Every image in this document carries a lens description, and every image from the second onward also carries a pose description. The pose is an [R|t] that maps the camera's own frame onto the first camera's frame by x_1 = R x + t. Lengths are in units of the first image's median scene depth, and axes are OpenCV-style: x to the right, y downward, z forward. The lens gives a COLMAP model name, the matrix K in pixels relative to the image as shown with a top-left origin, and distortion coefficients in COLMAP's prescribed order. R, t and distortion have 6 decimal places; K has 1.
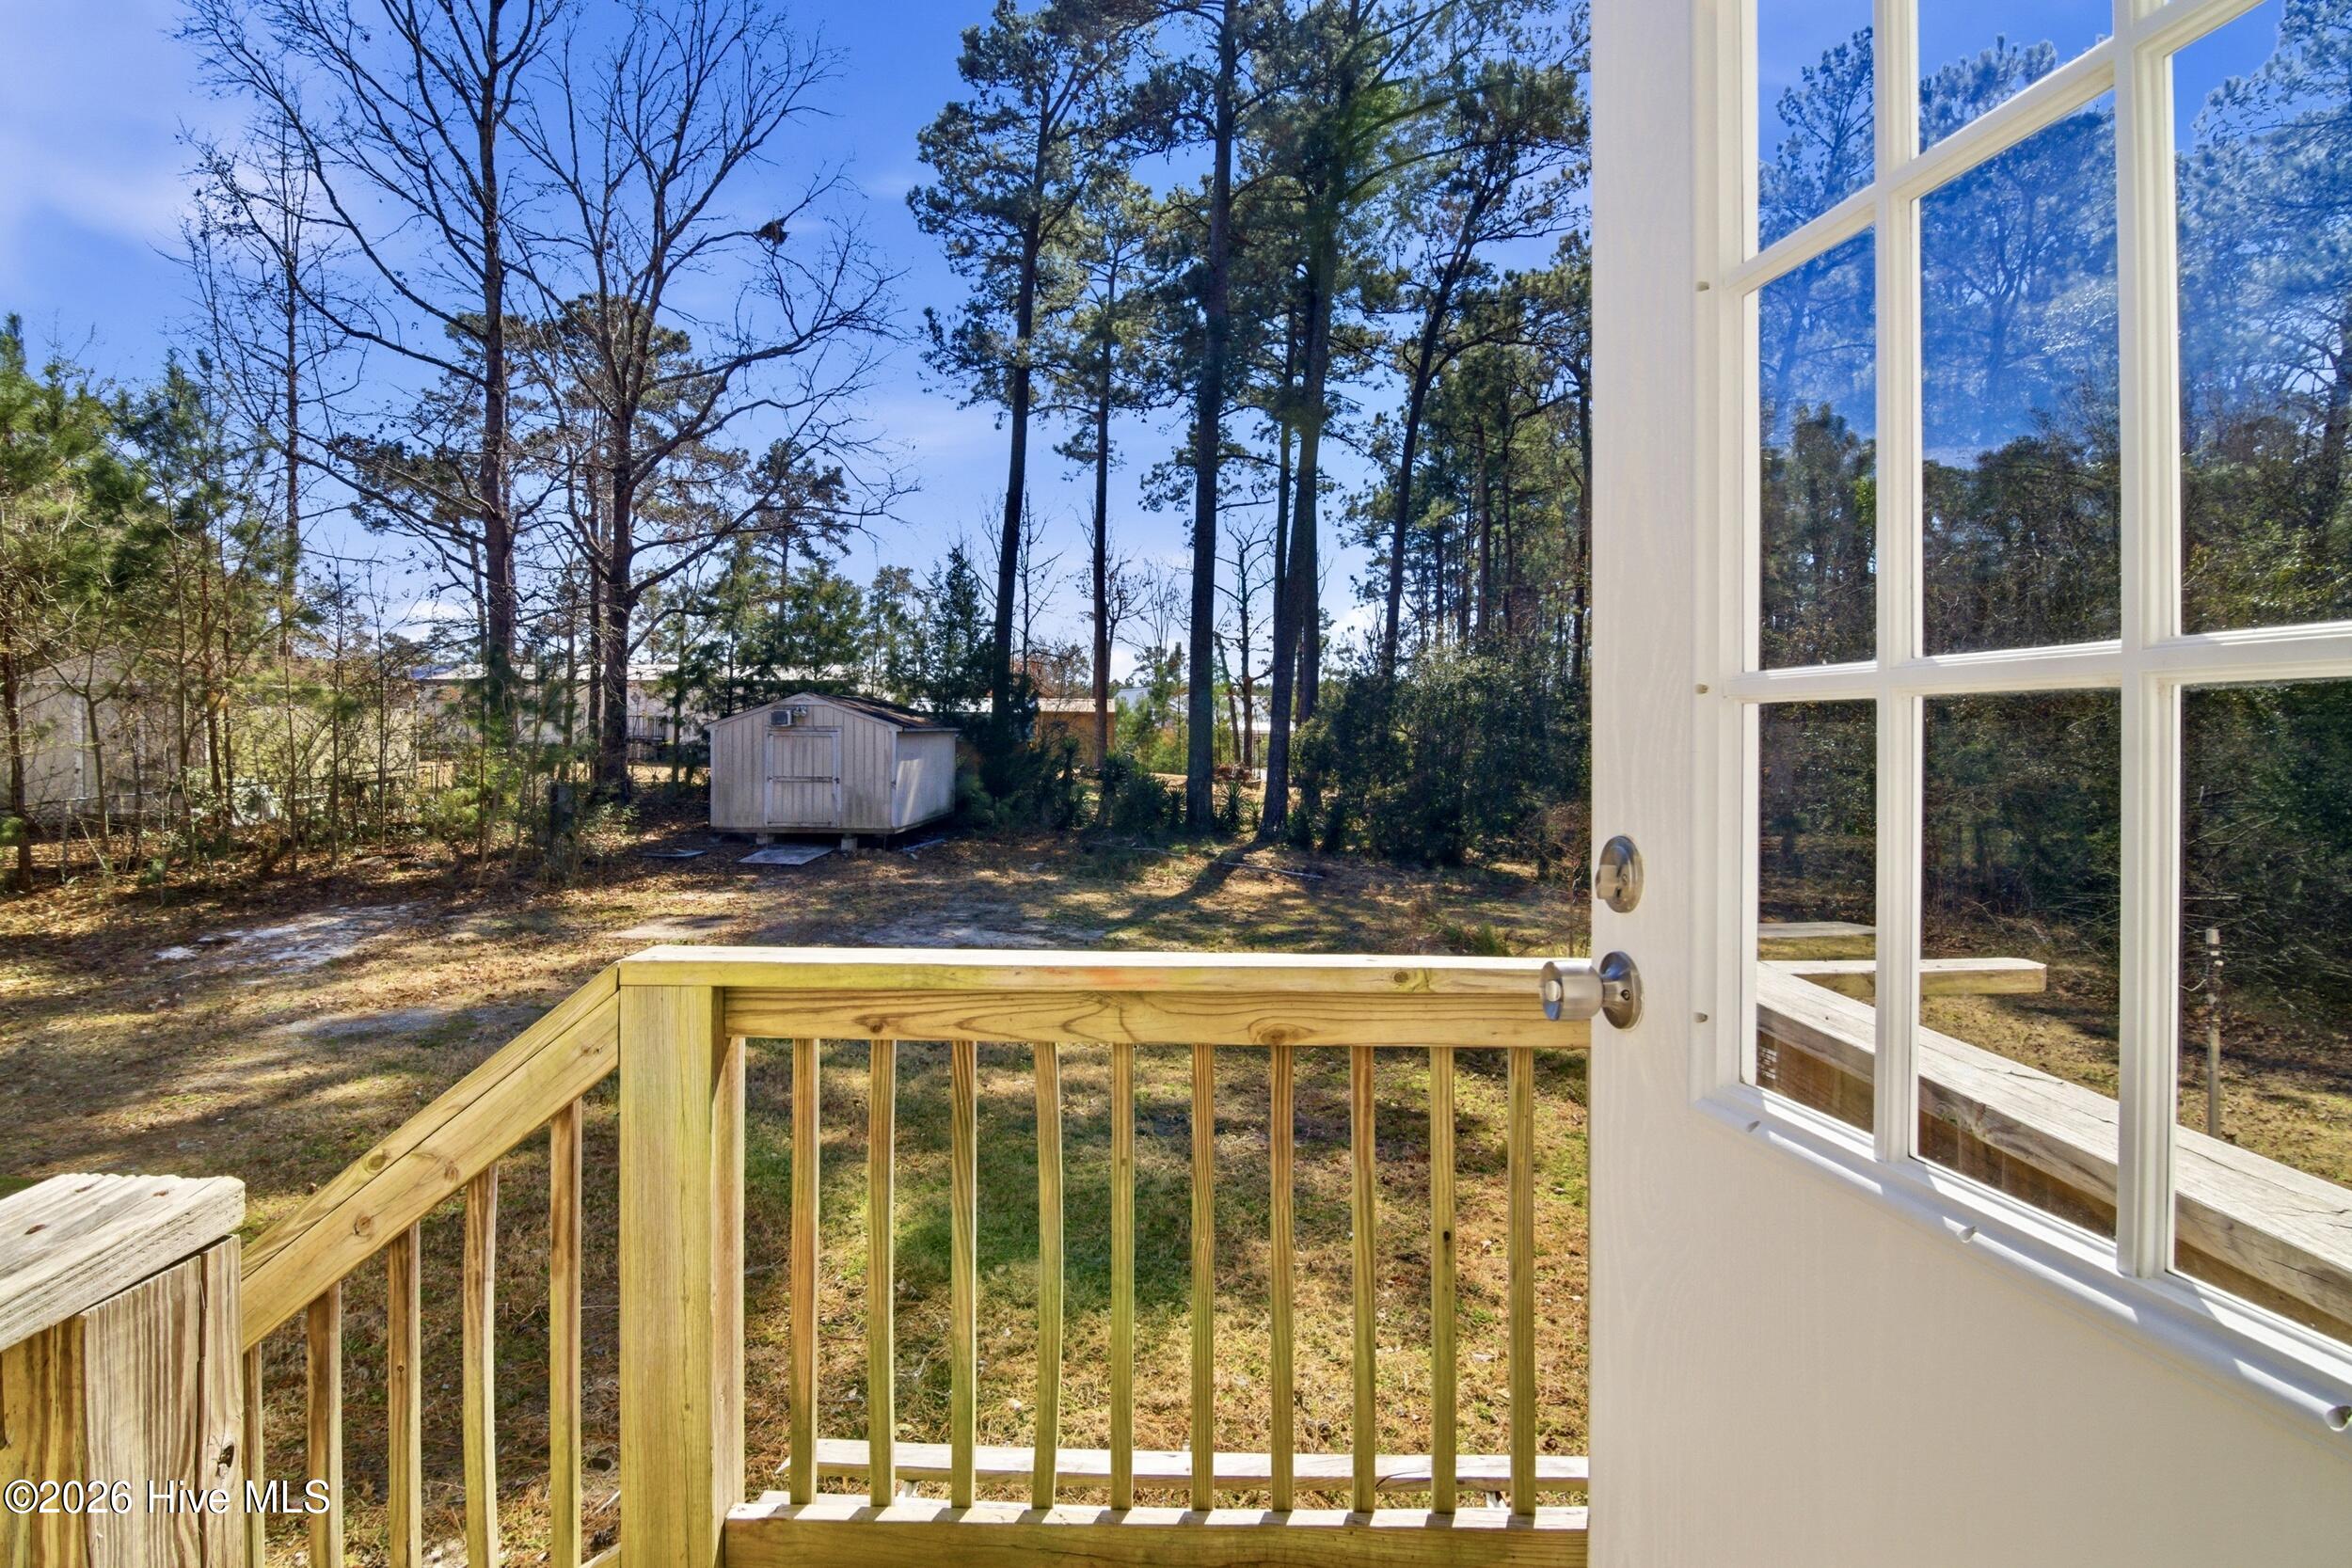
lens RADIAL K [[1222.1, 0, 1178.0], [0, 1222.1, 742.4], [0, 0, 1]] dist [-0.014549, -0.001118]
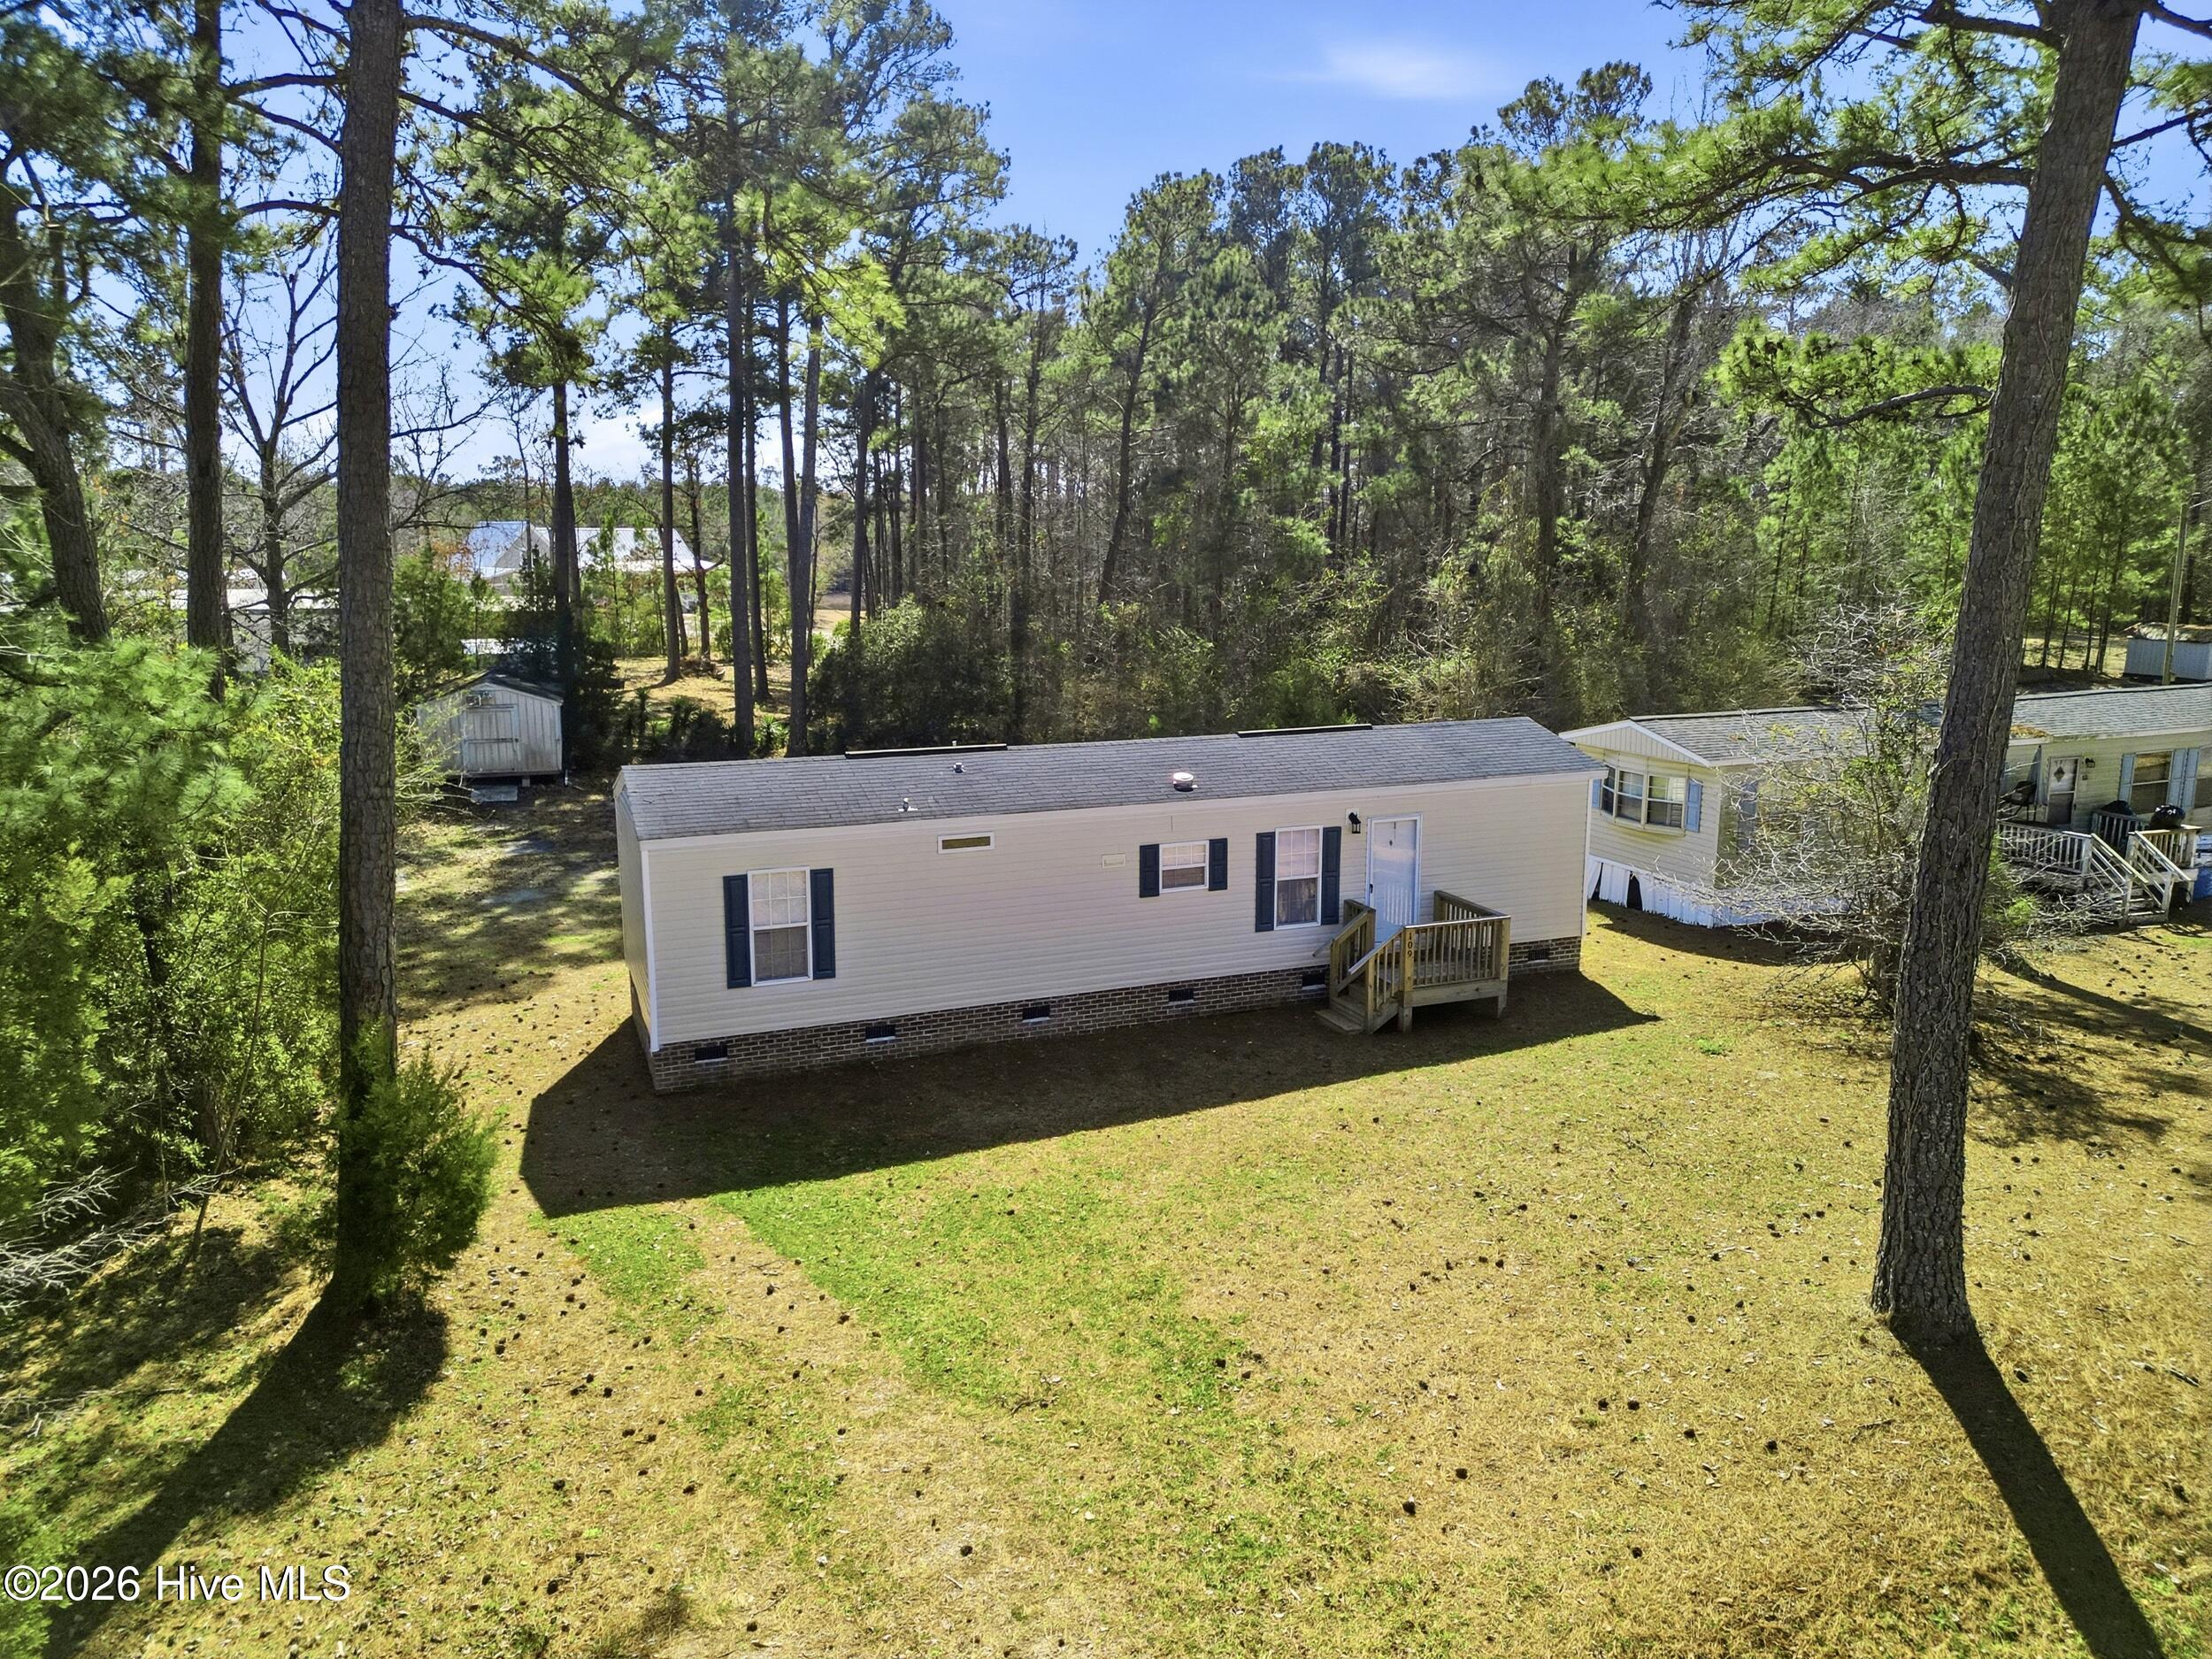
lens RADIAL K [[1543.1, 0, 1121.2], [0, 1543.1, 824.6], [0, 0, 1]] dist [0.077839, -0.081330]
pose [[0.927452, -0.073695, 0.366609, -0.149938], [0.005472, 0.982958, 0.183749, -0.107020], [-0.373902, -0.168412, 0.912049, -0.511427]]
